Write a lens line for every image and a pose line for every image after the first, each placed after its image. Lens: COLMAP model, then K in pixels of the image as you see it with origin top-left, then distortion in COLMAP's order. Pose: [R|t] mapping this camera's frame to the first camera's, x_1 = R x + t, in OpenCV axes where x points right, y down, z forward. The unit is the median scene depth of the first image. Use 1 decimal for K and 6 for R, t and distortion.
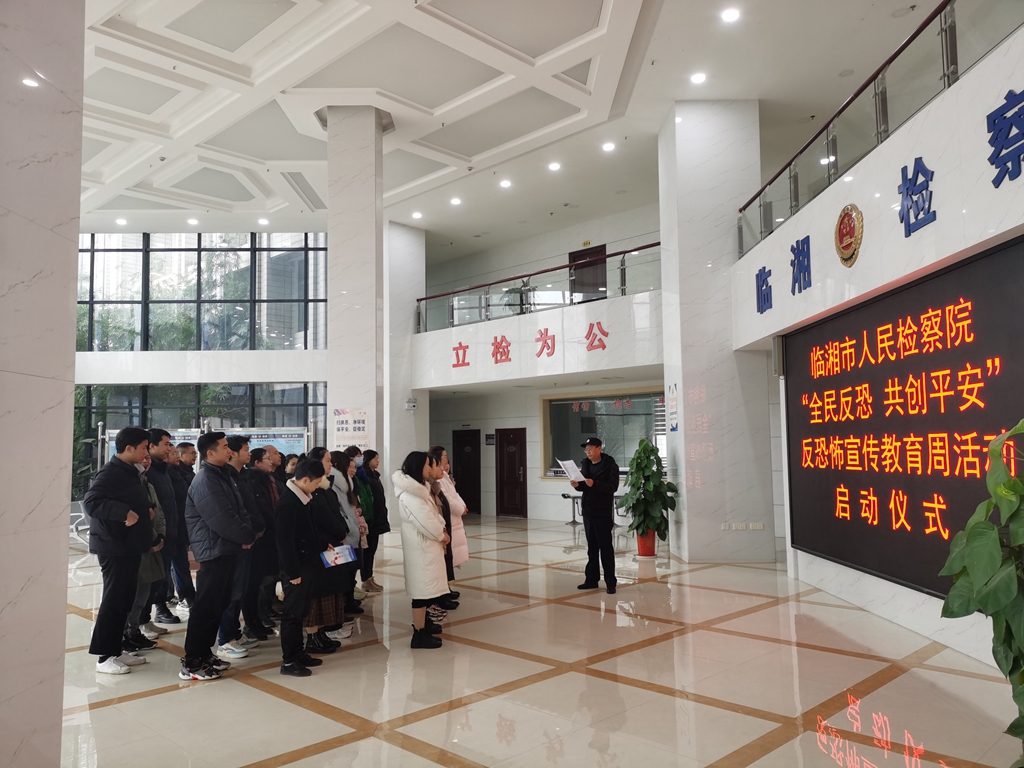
lens RADIAL K [[792.1, 0, 510.1], [0, 792.1, 383.3], [0, 0, 1]] dist [0.050435, -0.003009]
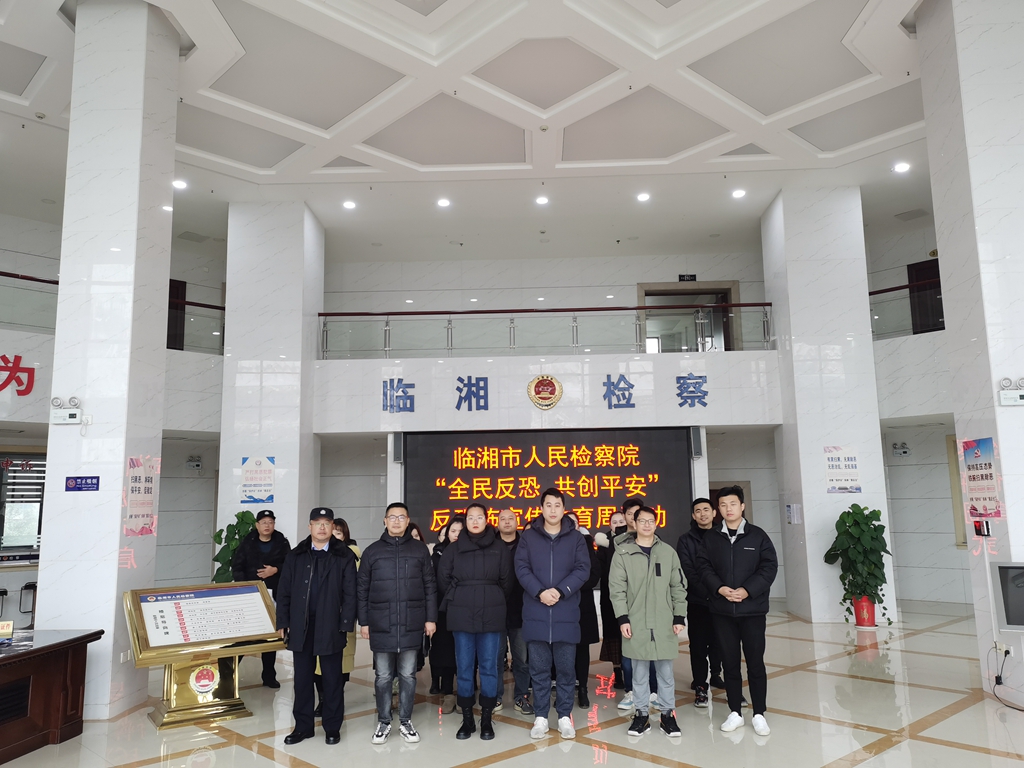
lens RADIAL K [[792.1, 0, 508.4], [0, 792.1, 387.0], [0, 0, 1]] dist [0.050435, -0.003009]
pose [[0.020355, 0.163240, 0.986376, -1.494217], [-0.068599, 0.984484, -0.161511, 0.104335], [-0.997437, -0.064377, 0.031237, 1.194080]]
